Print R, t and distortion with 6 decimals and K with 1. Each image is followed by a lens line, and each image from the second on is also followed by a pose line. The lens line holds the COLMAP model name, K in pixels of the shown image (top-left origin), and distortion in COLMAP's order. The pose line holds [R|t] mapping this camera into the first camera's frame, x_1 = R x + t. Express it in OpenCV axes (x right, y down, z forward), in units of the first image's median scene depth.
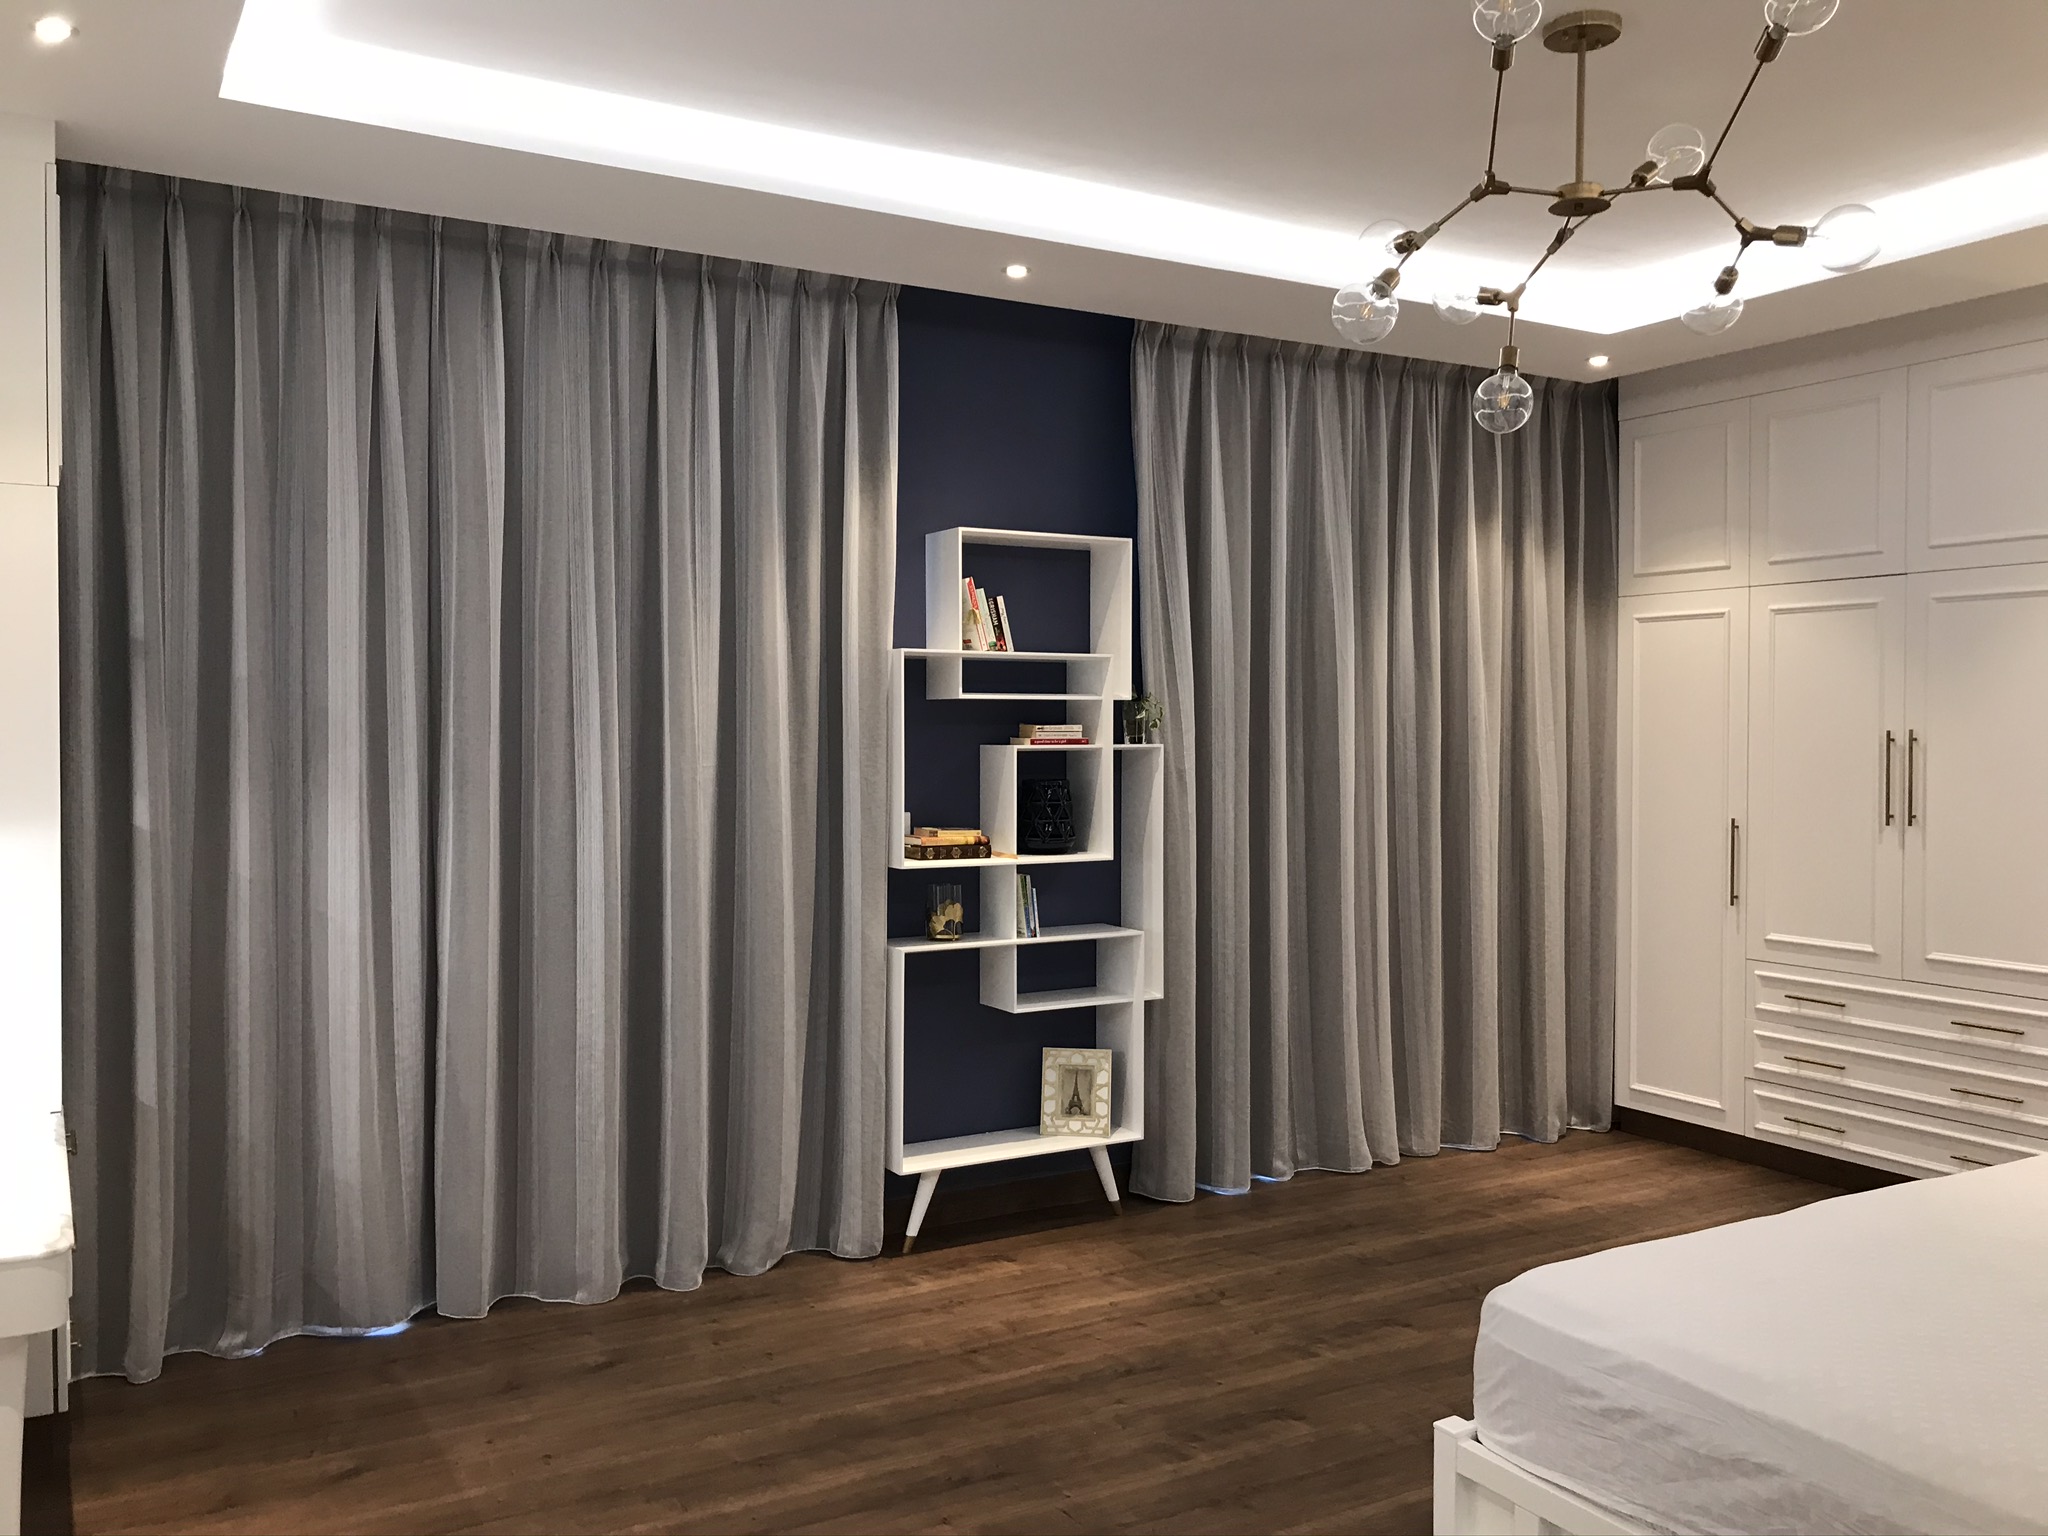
lens RADIAL K [[1684.1, 0, 1009.7], [0, 1684.1, 751.4], [0, 0, 1]] dist [0.033236, -0.032369]
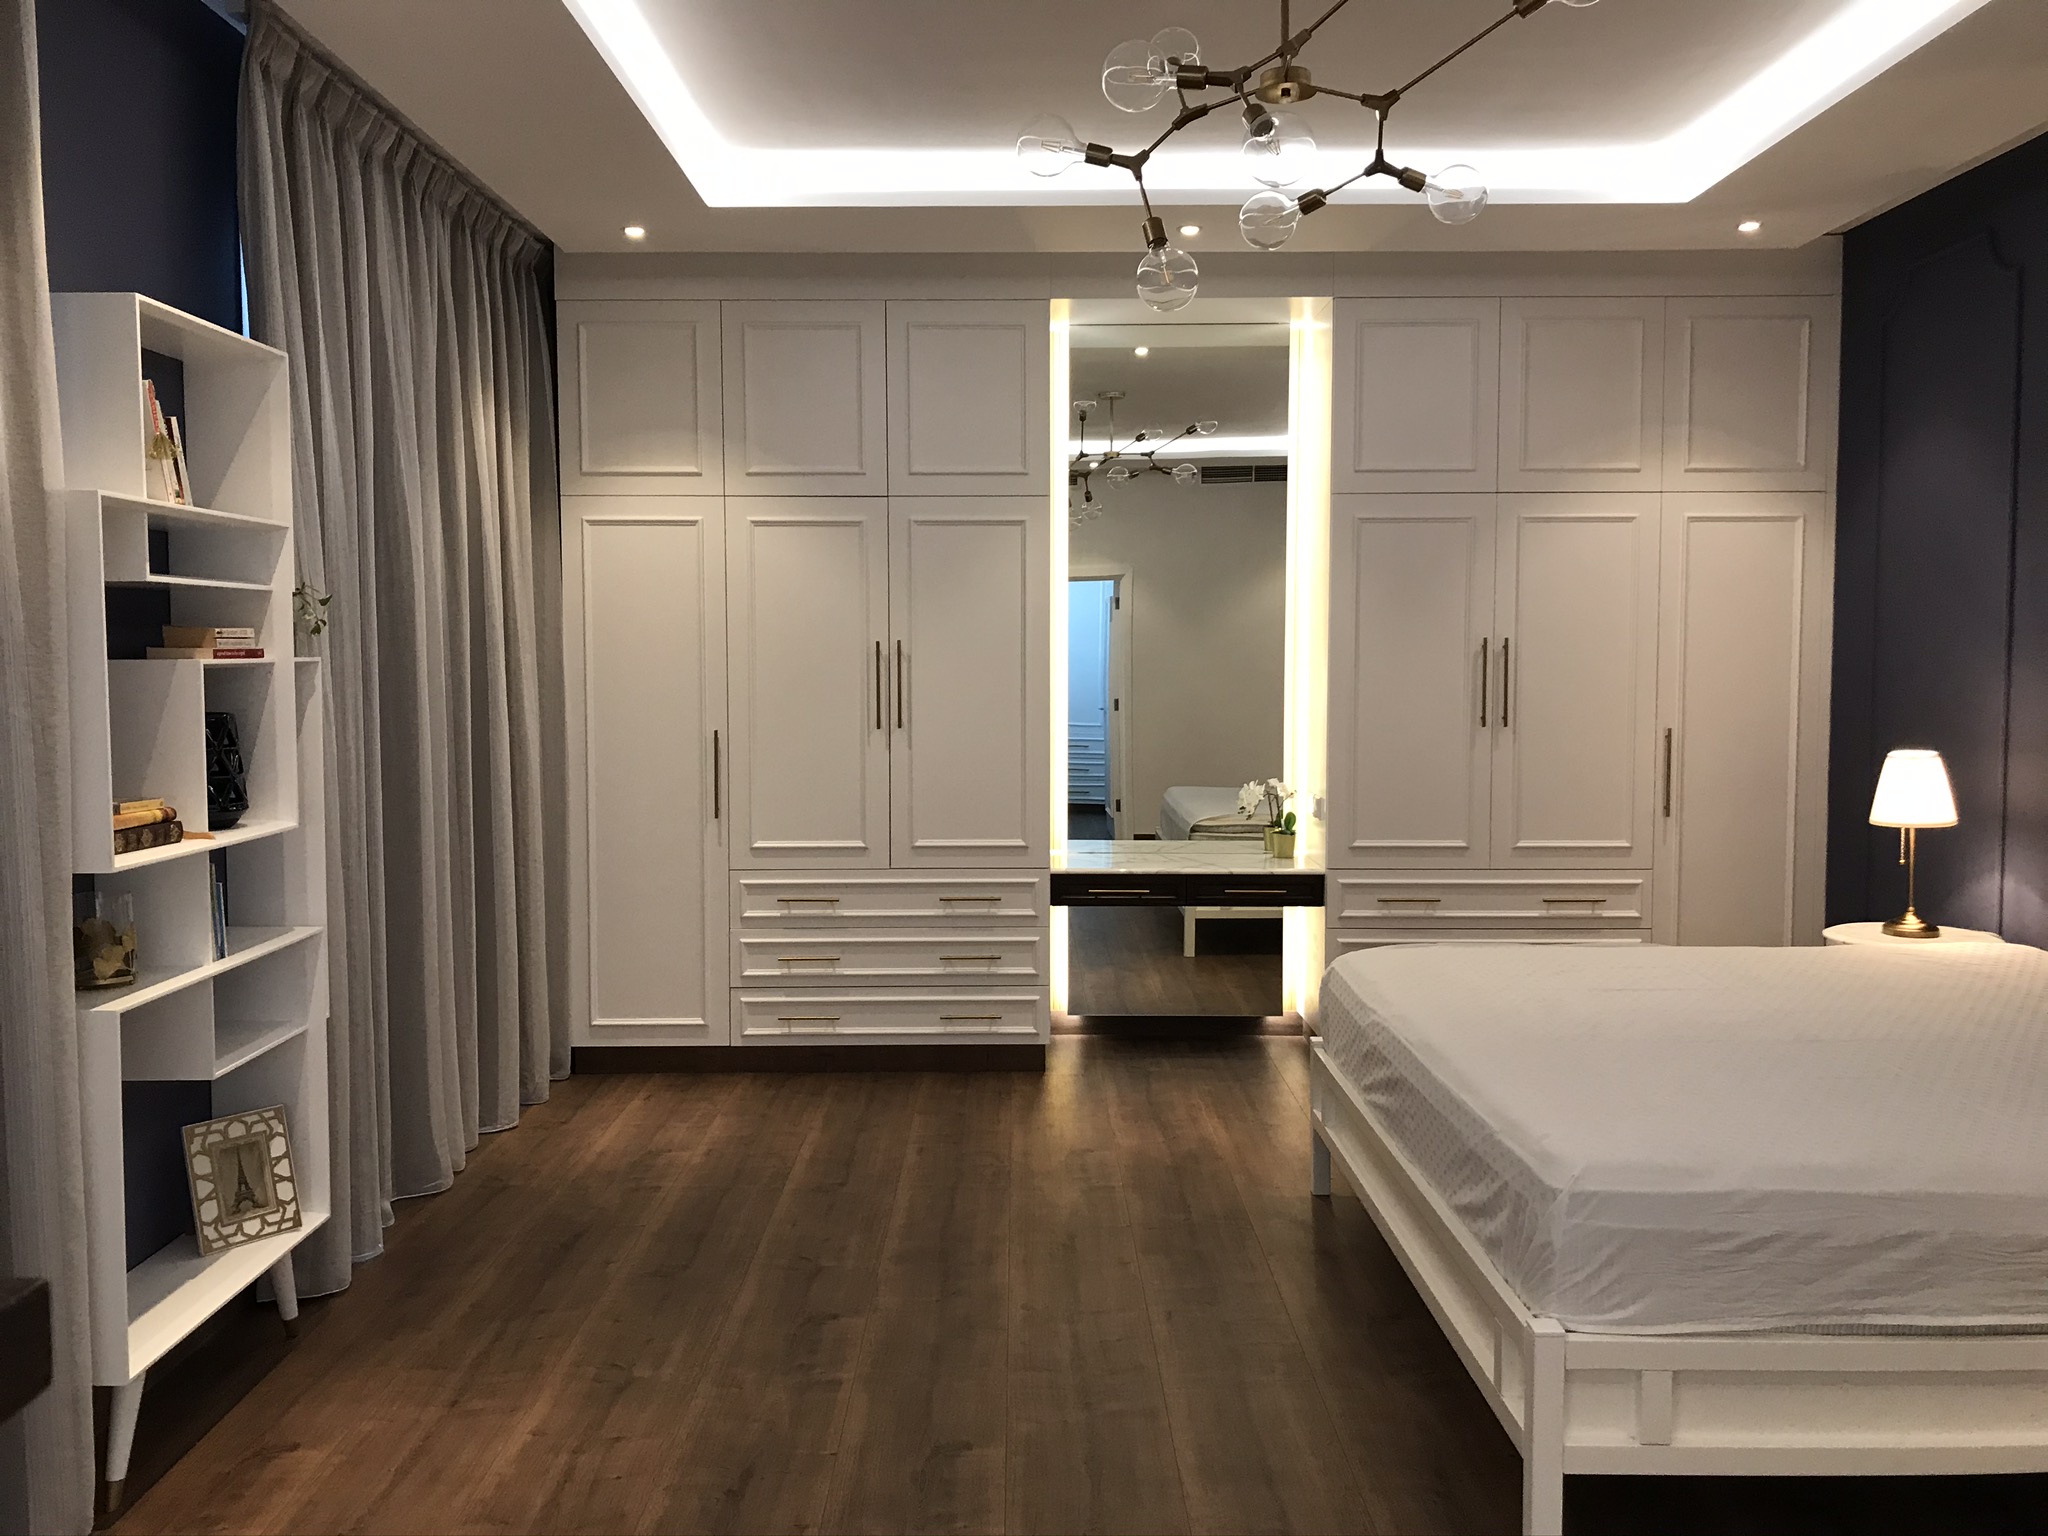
lens RADIAL K [[1684.1, 0, 1006.3], [0, 1684.1, 756.6], [0, 0, 1]] dist [0.033236, -0.032369]
pose [[0.502946, -0.056808, 0.862449, -0.395724], [0.015482, 0.998270, 0.056726, 0.001599], [-0.864179, -0.015177, 0.502955, 0.419701]]
